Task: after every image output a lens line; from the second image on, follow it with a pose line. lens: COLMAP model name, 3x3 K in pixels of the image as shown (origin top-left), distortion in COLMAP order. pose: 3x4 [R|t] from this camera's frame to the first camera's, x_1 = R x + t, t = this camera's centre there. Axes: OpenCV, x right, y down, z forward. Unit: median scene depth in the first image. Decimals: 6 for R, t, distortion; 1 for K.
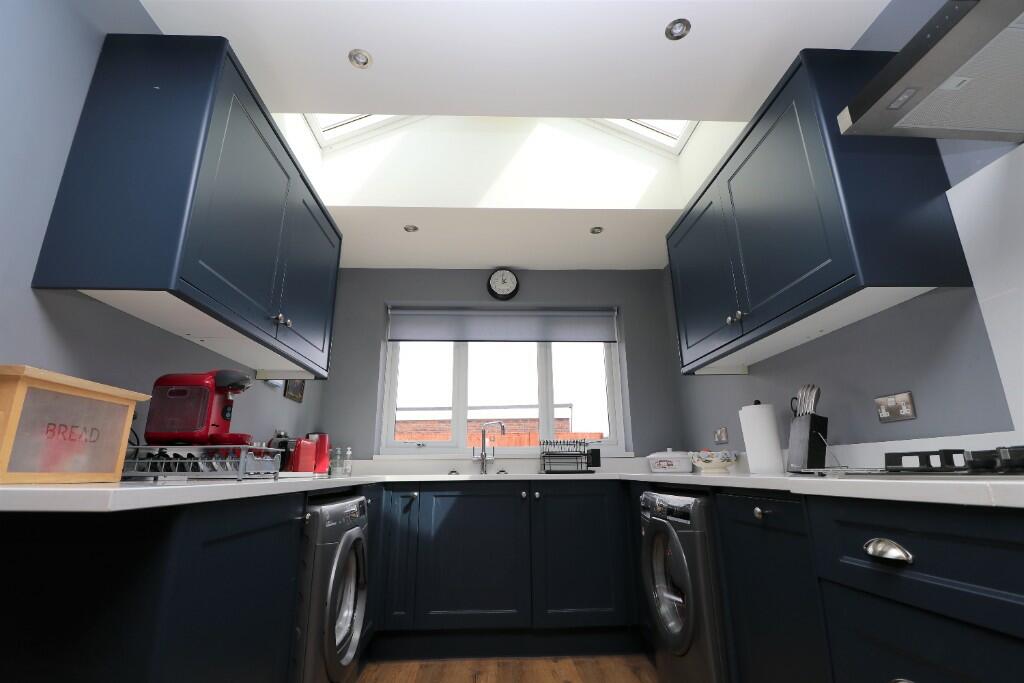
lens RADIAL K [[469.4, 0, 515.8], [0, 469.4, 337.0], [0, 0, 1]] dist [-0.001447, -0.016710]
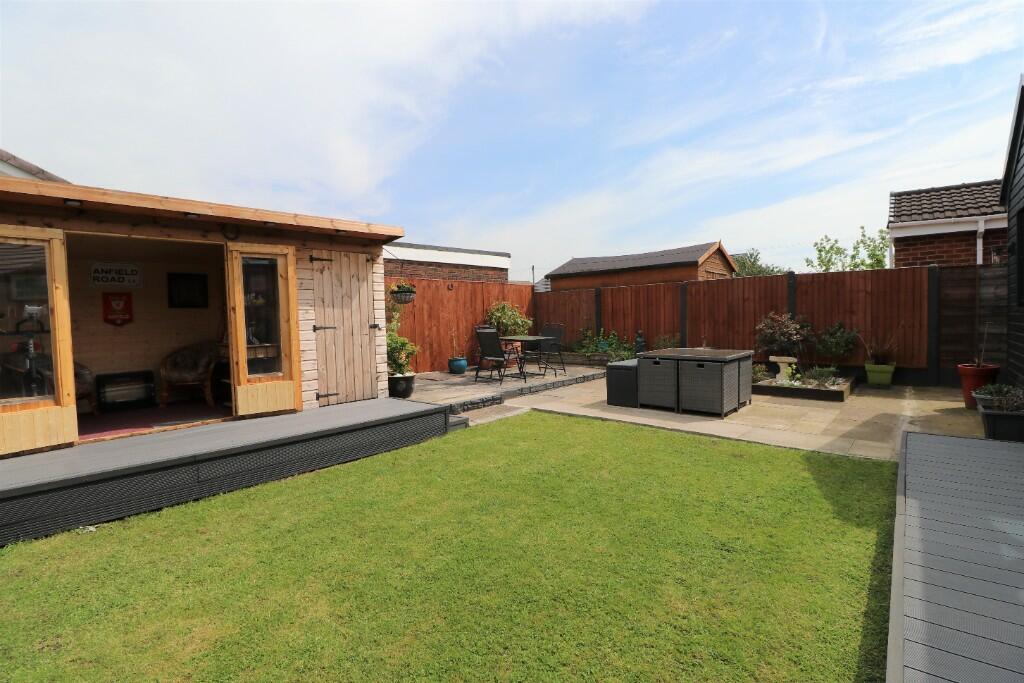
lens RADIAL K [[487.5, 0, 512.2], [0, 487.5, 335.5], [0, 0, 1]] dist [0.000192, -0.012849]
pose [[0.684536, -0.028379, 0.728426, -2.494665], [-0.186230, 0.959277, 0.212383, 0.405661], [-0.704789, -0.281039, 0.651375, 1.432437]]
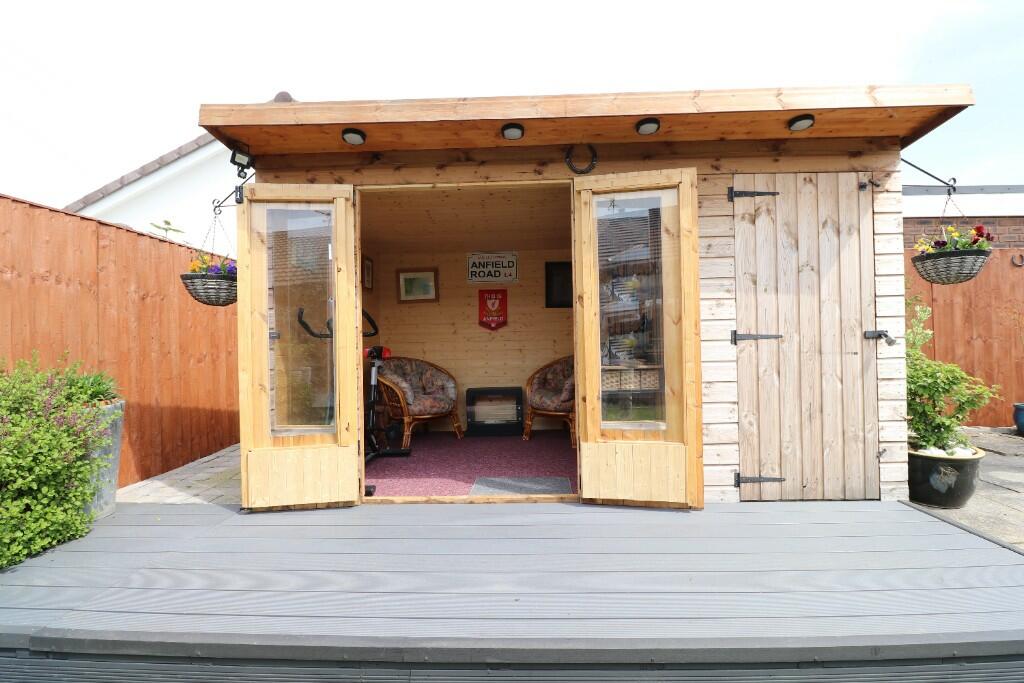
lens RADIAL K [[483.1, 0, 510.9], [0, 483.1, 334.9], [0, 0, 1]] dist [-0.000414, -0.011993]
pose [[0.999579, 0.001135, -0.028981, -2.018837], [0.006793, 0.962273, 0.272001, 0.679227], [0.028196, -0.272084, 0.961860, 2.361673]]
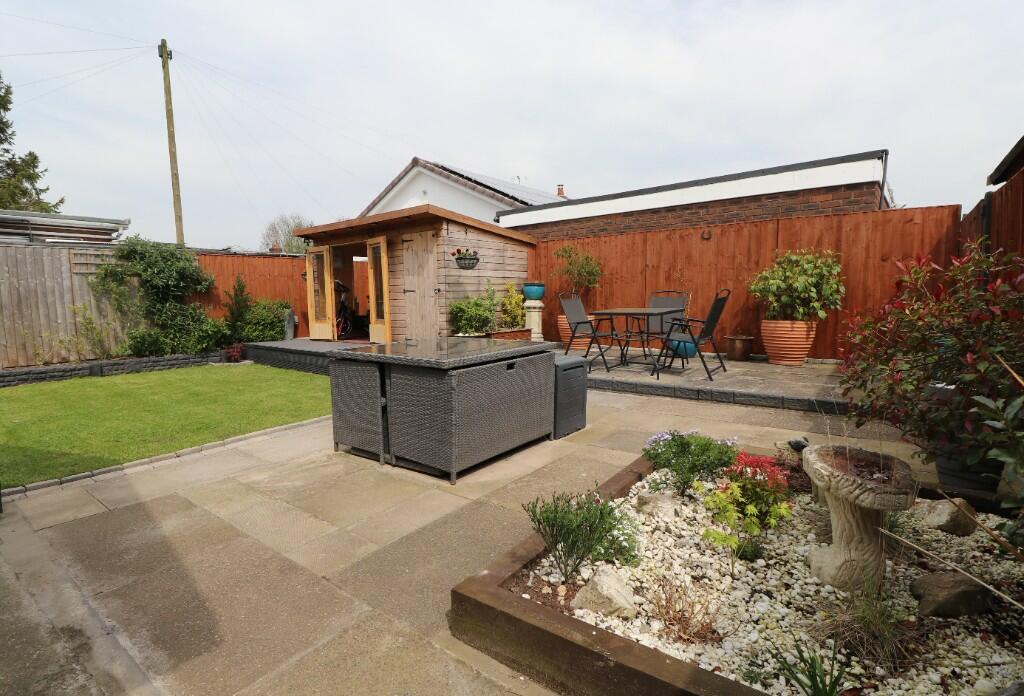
lens RADIAL K [[491.4, 0, 512.0], [0, 491.4, 348.0], [0, 0, 1]] dist [-0.016634, -0.000207]
pose [[0.776091, 0.070835, -0.626631, 0.622700], [0.176105, 0.929796, 0.323213, 0.448098], [0.605533, -0.361195, 0.709131, 1.551074]]
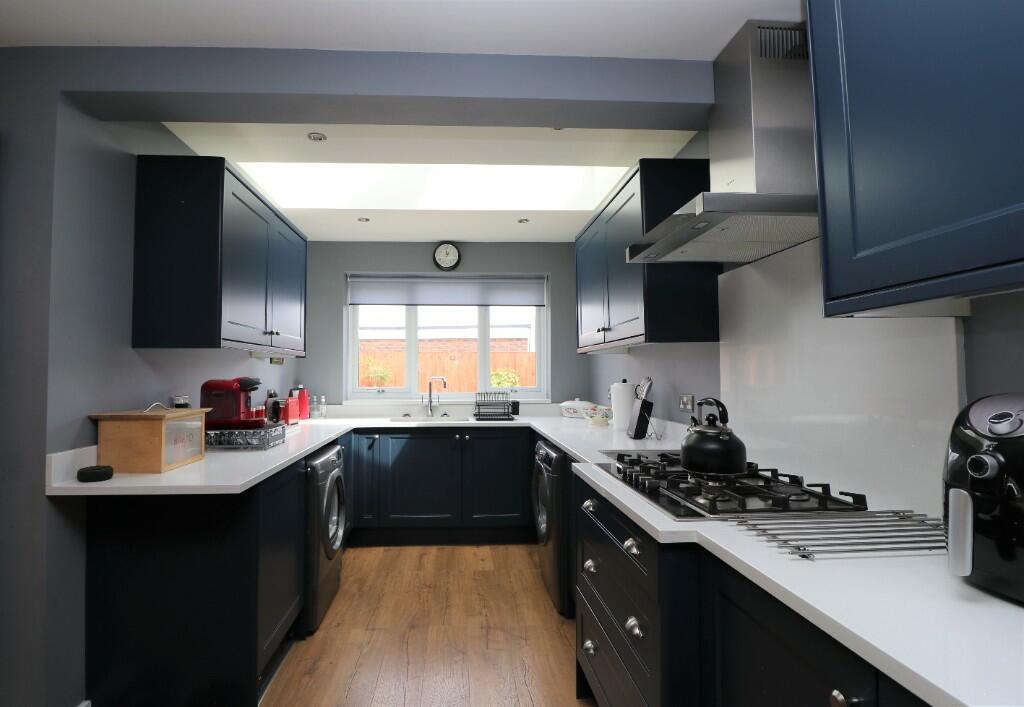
lens RADIAL K [[498.9, 0, 488.9], [0, 498.9, 352.4], [0, 0, 1]] dist [-0.030469, -0.000200]
pose [[0.999941, 0.007712, 0.007632, 0.088007], [-0.009279, 0.972428, 0.233020, -0.217597], [-0.005624, -0.233077, 0.972442, -0.305947]]
